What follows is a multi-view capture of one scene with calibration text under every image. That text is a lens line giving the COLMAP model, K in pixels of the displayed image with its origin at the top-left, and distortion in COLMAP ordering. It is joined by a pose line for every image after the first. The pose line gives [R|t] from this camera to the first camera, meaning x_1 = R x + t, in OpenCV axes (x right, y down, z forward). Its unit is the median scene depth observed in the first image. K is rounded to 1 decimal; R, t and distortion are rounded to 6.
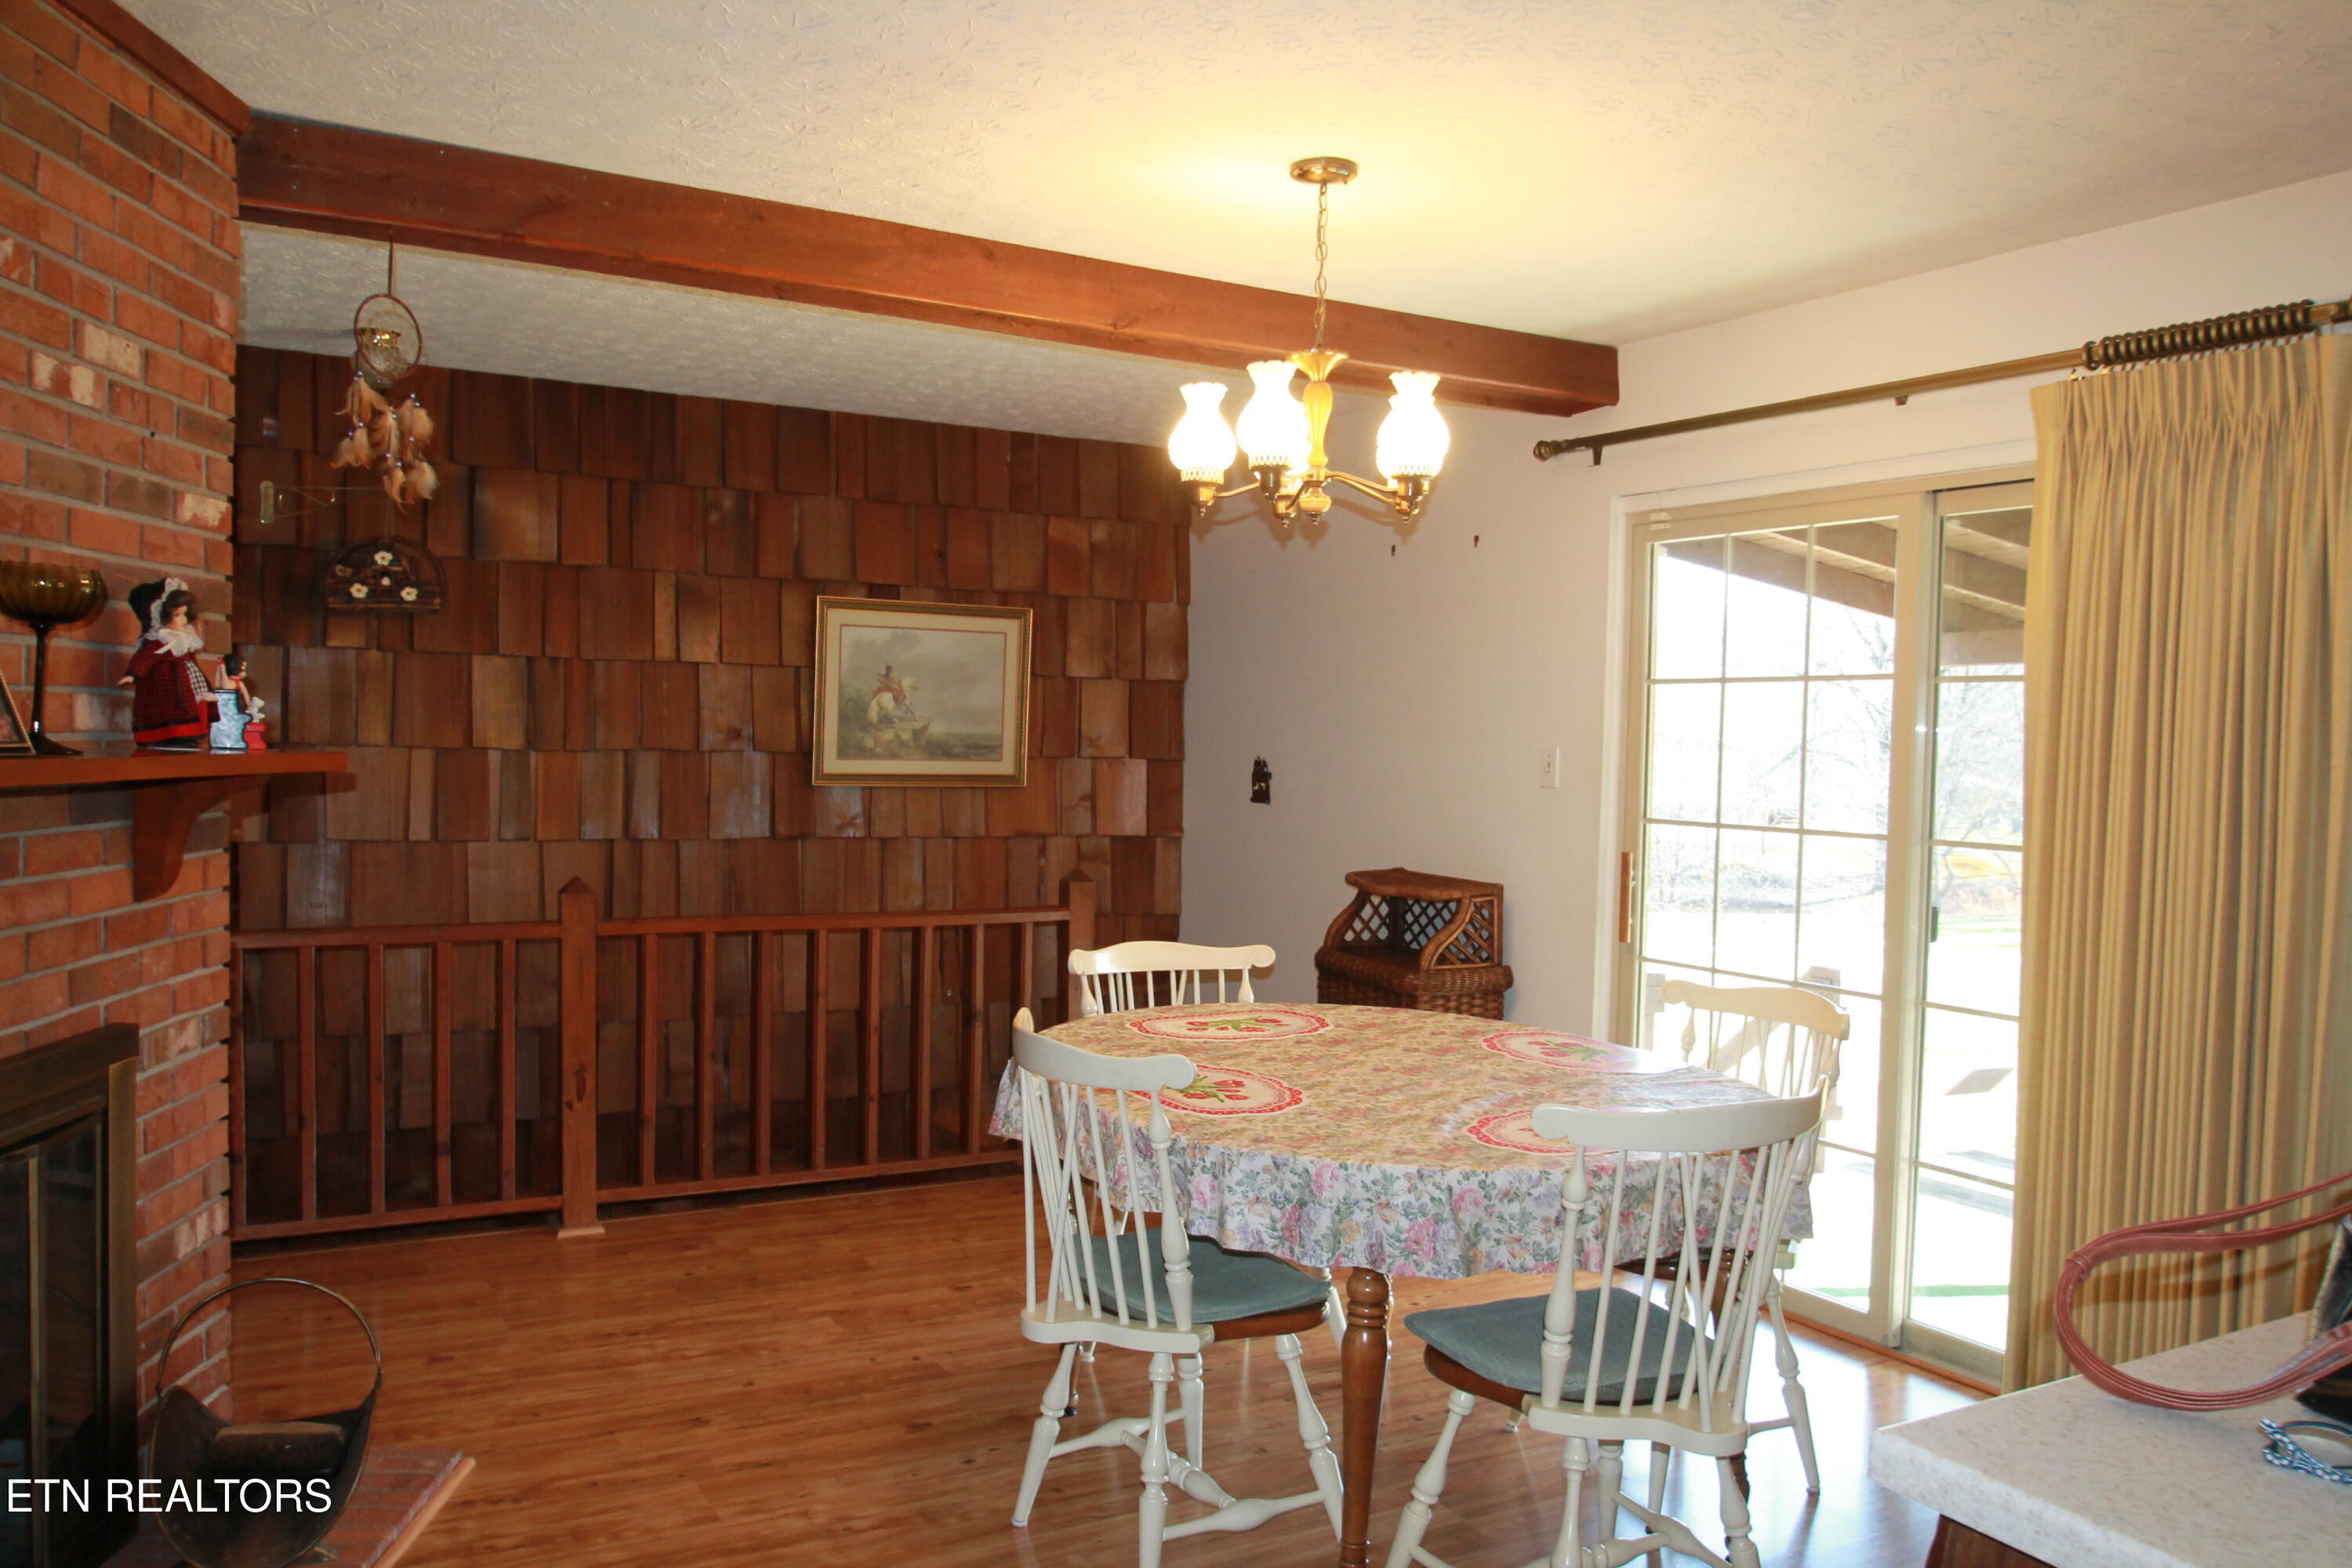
lens RADIAL K [[1818.5, 0, 1176.0], [0, 1818.5, 784.0], [0, 0, 1]] dist [-0.036135, 0.015204]
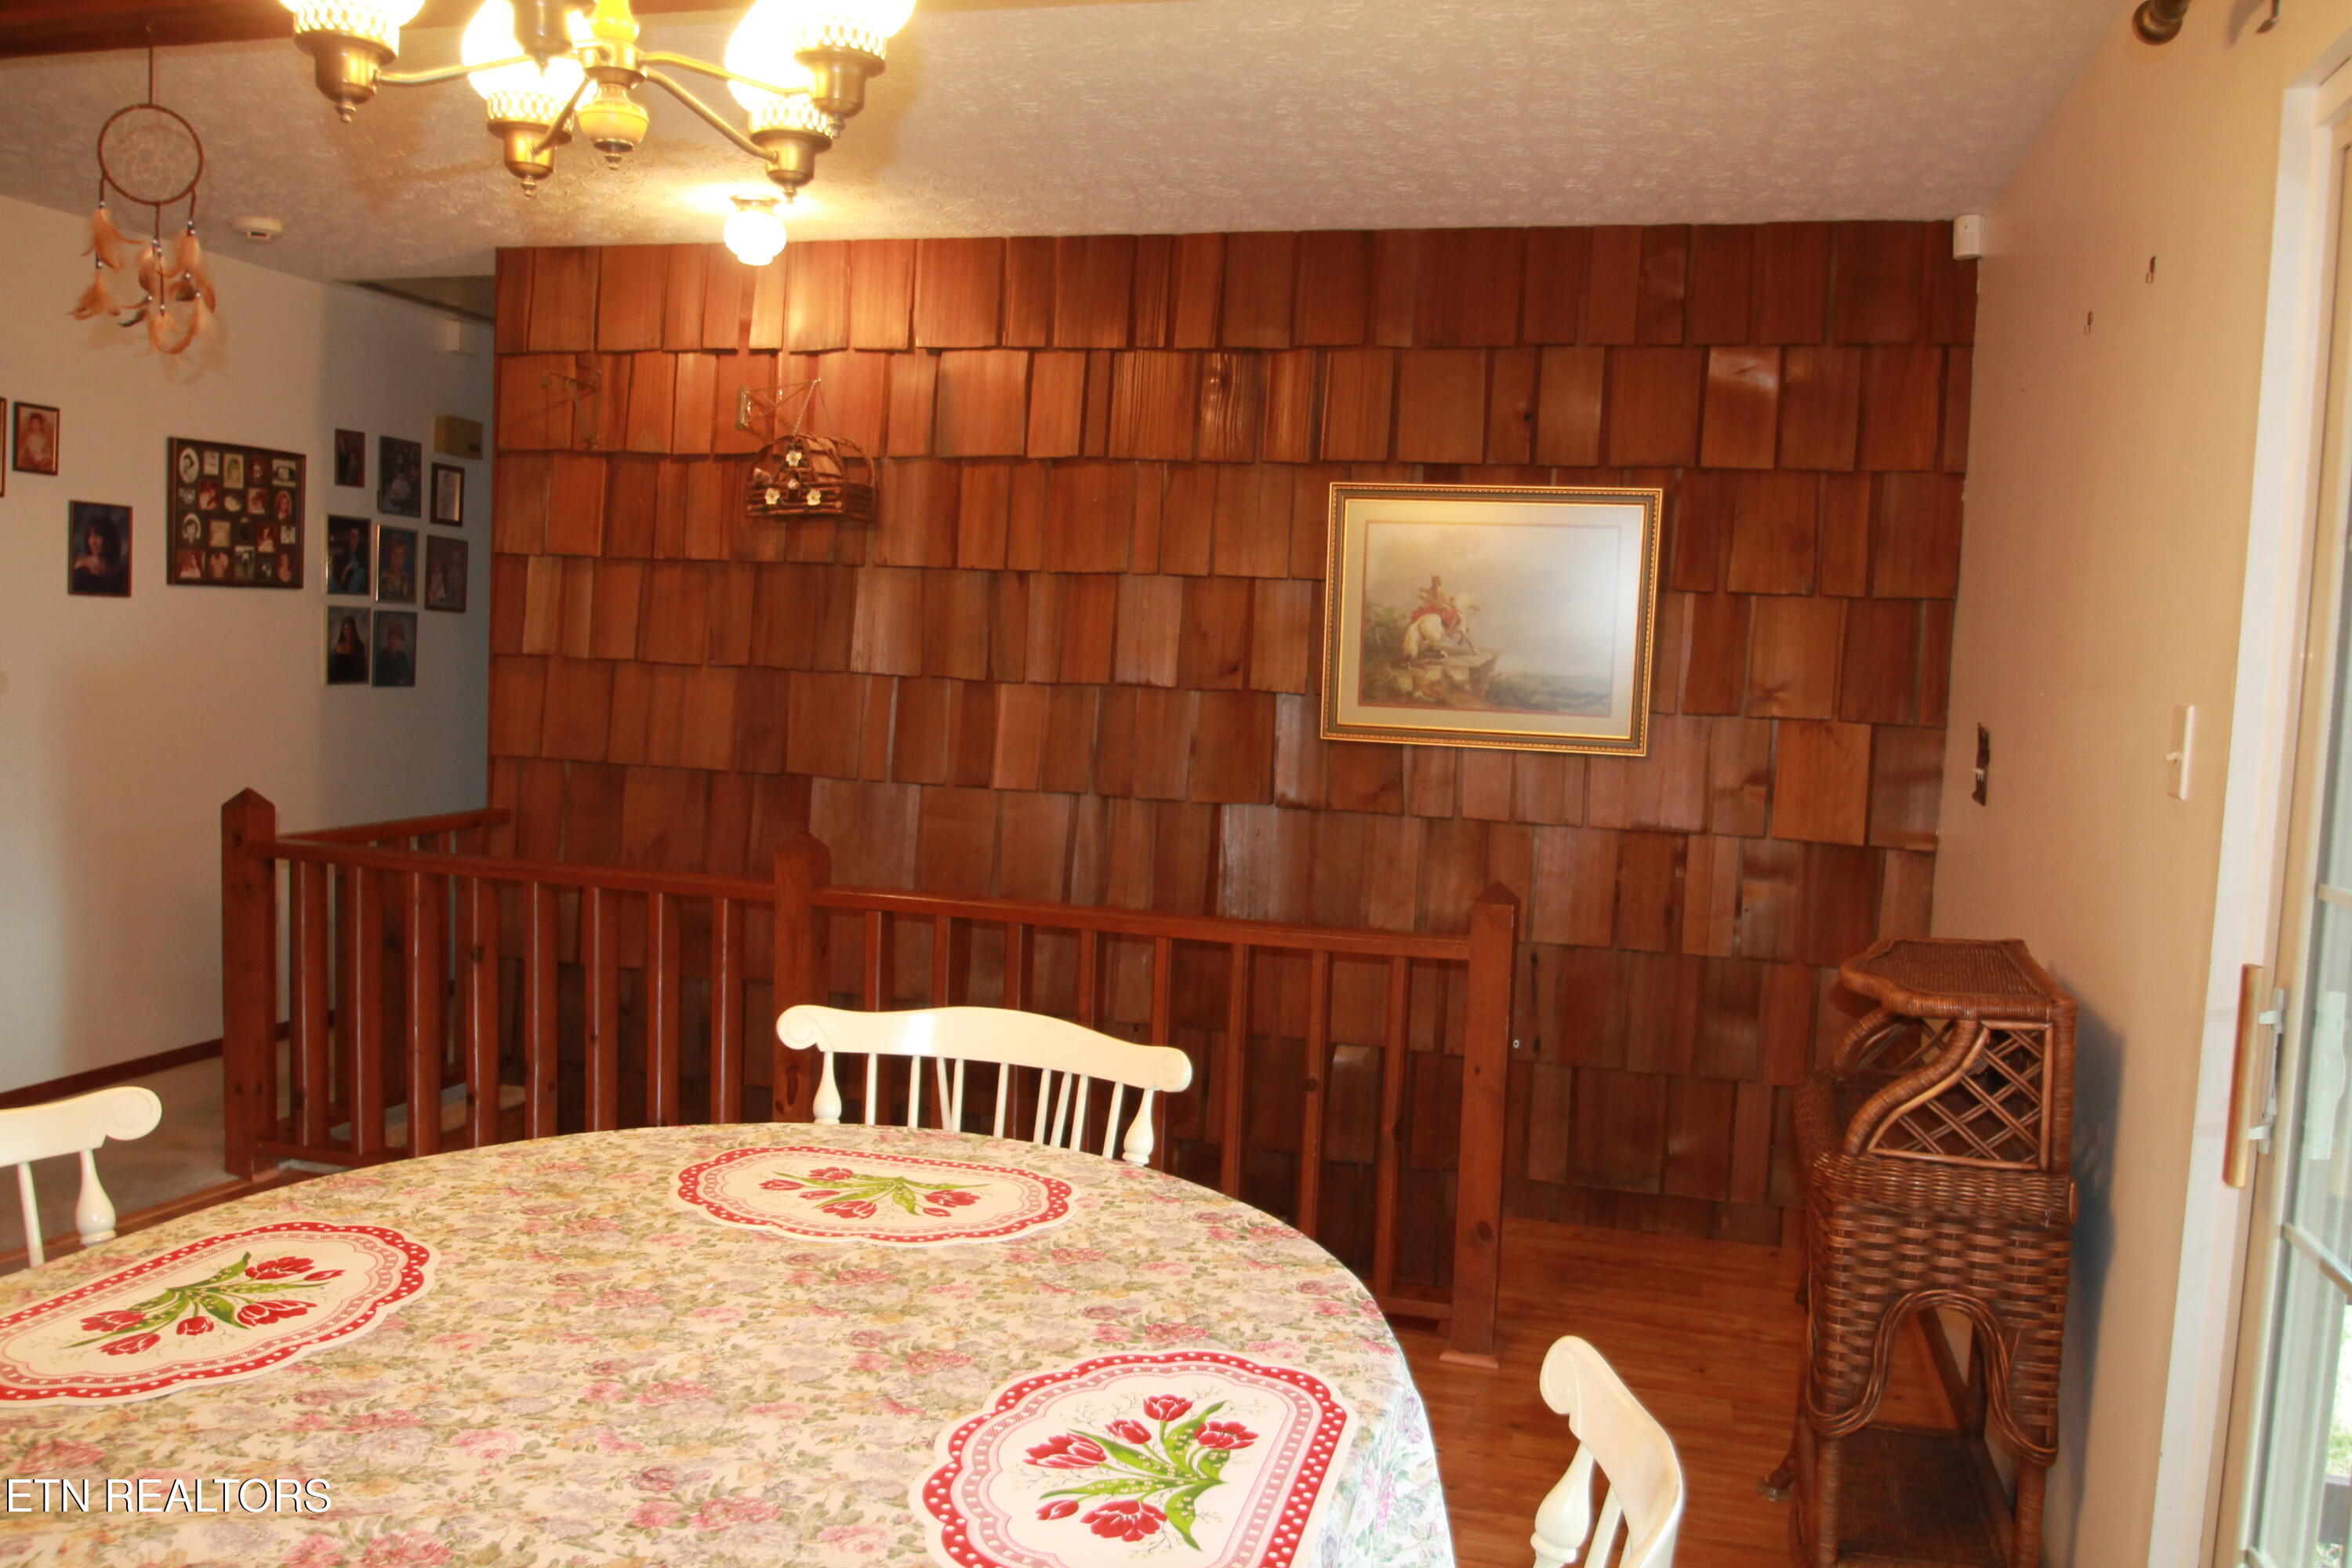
lens RADIAL K [[1818.5, 0, 1176.0], [0, 1818.5, 784.0], [0, 0, 1]] dist [-0.036135, 0.015204]
pose [[0.703489, 0.058075, -0.708330, 0.318473], [-0.045128, 0.998295, 0.037030, -0.006295], [0.709272, 0.005915, 0.704910, 0.478422]]
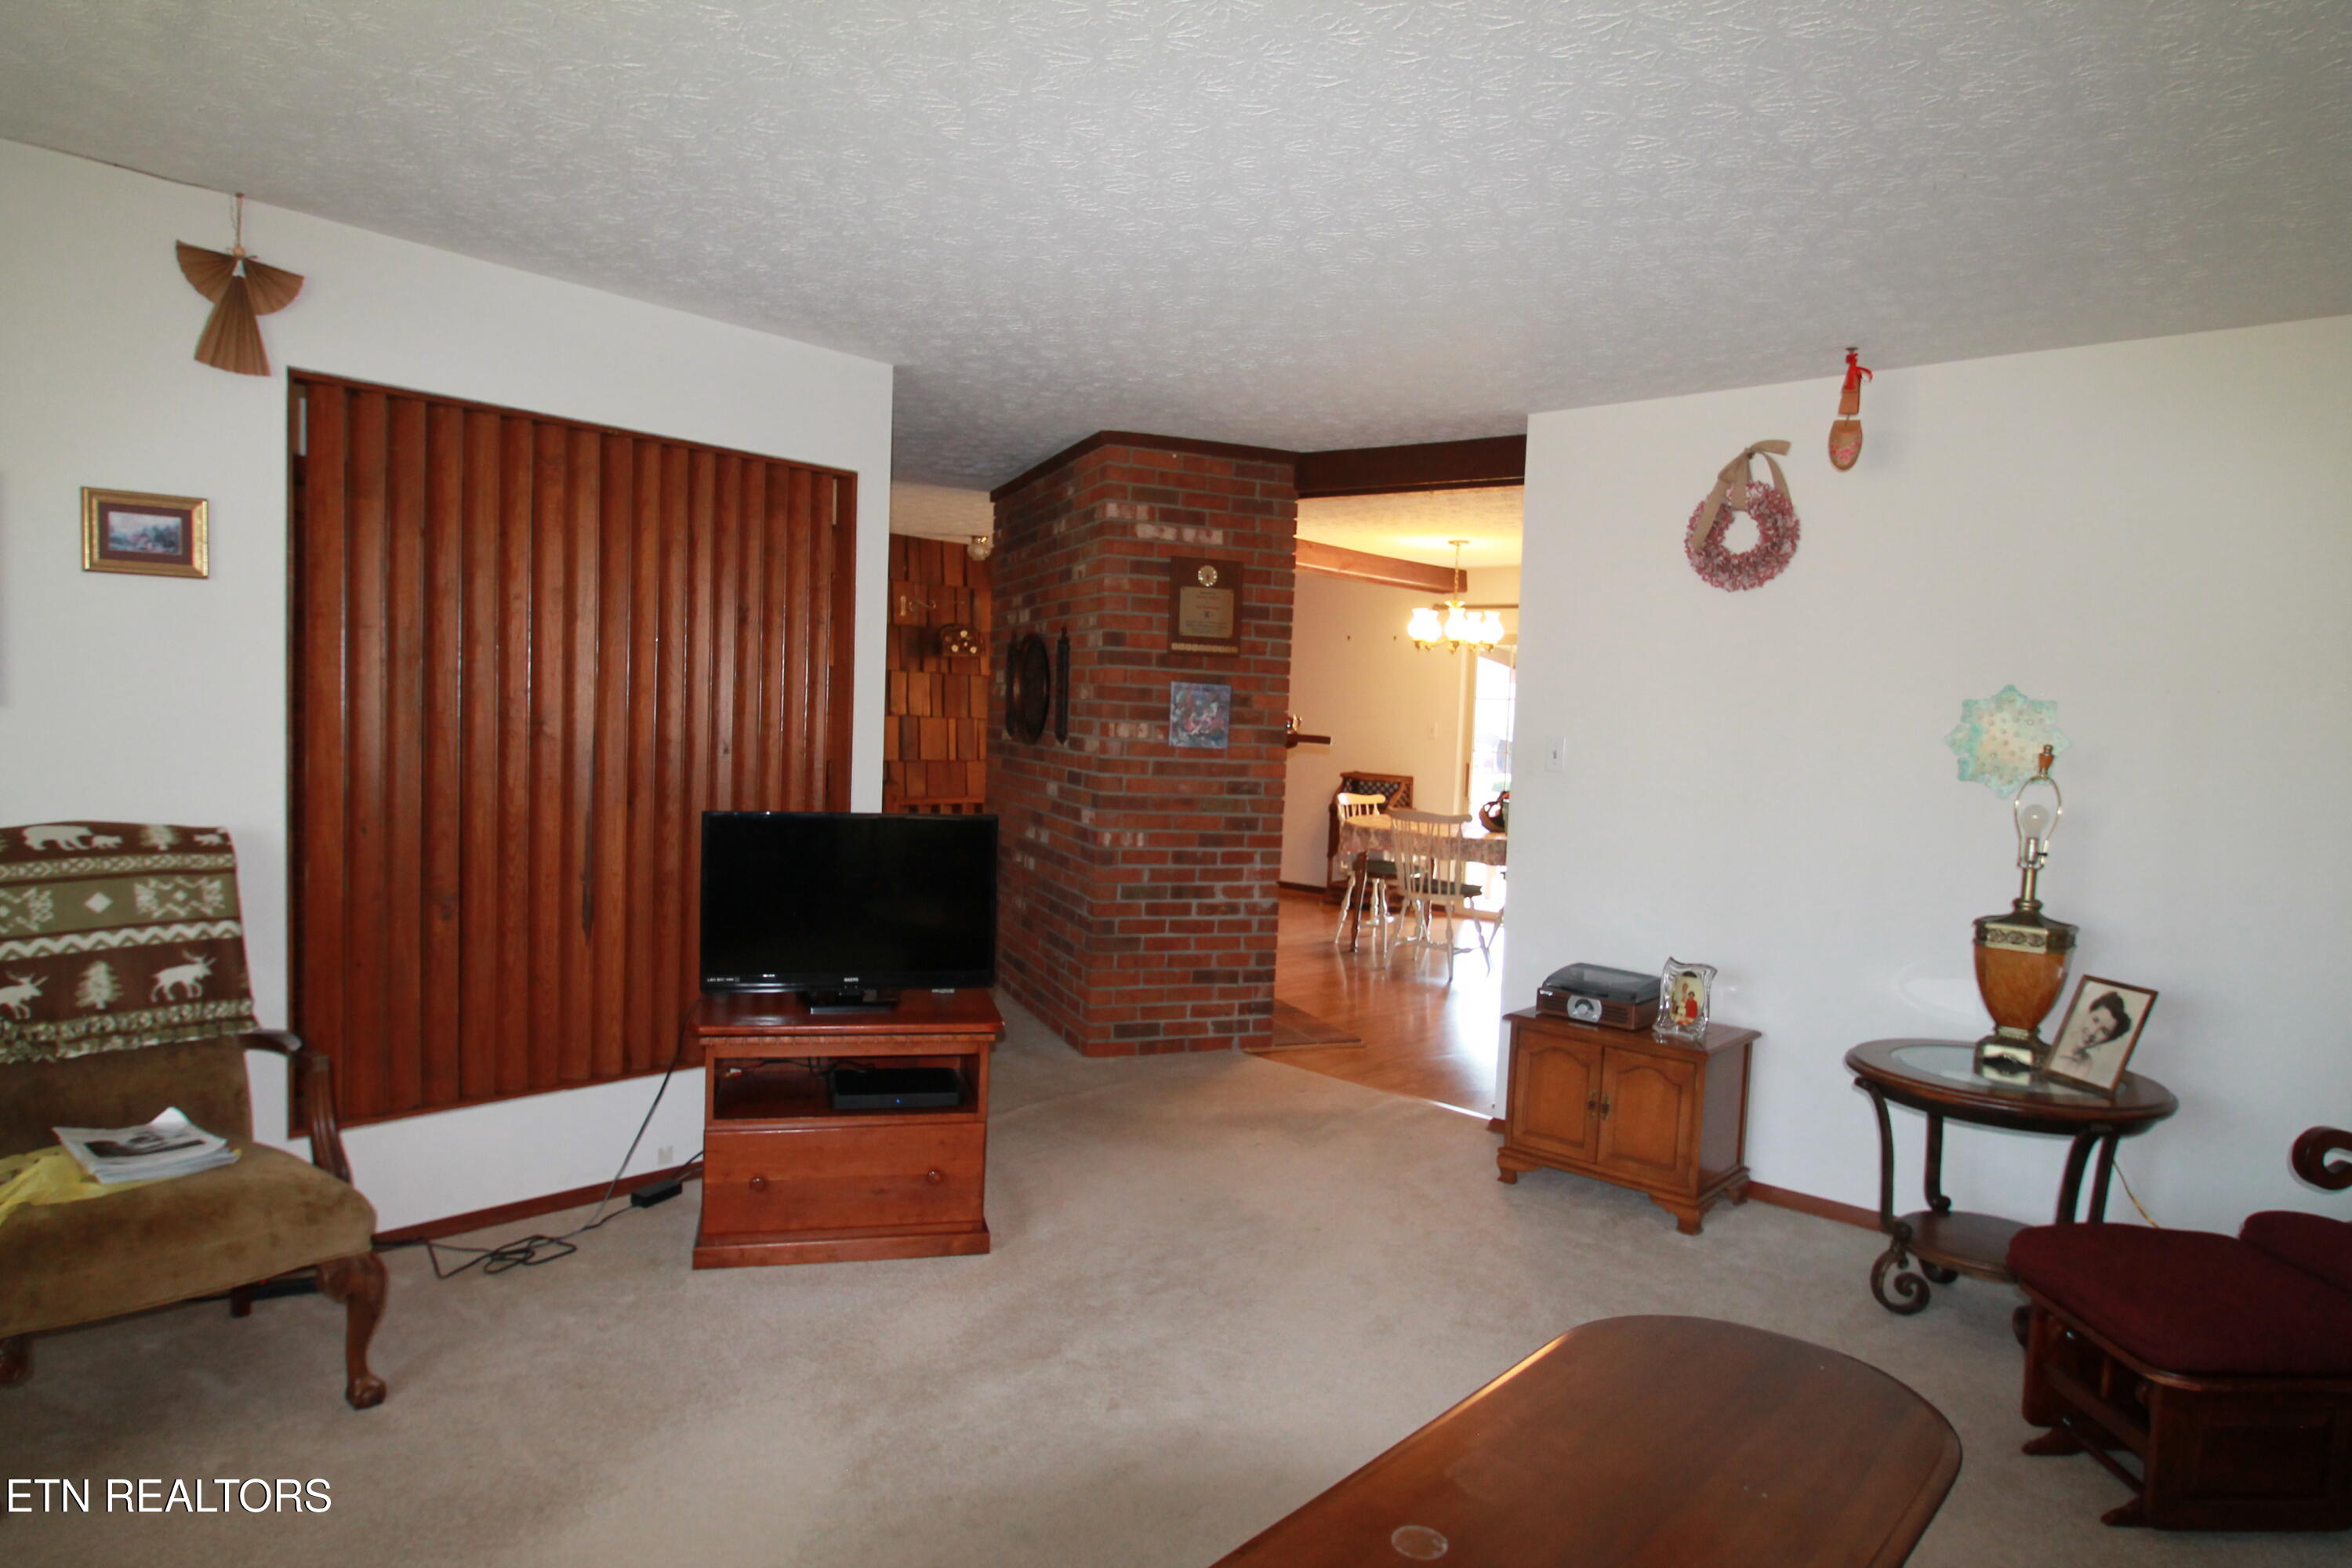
lens RADIAL K [[1411.2, 0, 1176.0], [0, 1411.2, 784.0], [0, 0, 1]] dist [-0.008315, -0.000295]
pose [[0.947352, -0.003969, 0.320169, -0.725712], [-0.007753, 0.999346, 0.035328, -0.001830], [-0.320100, -0.035951, 0.946702, -0.731002]]
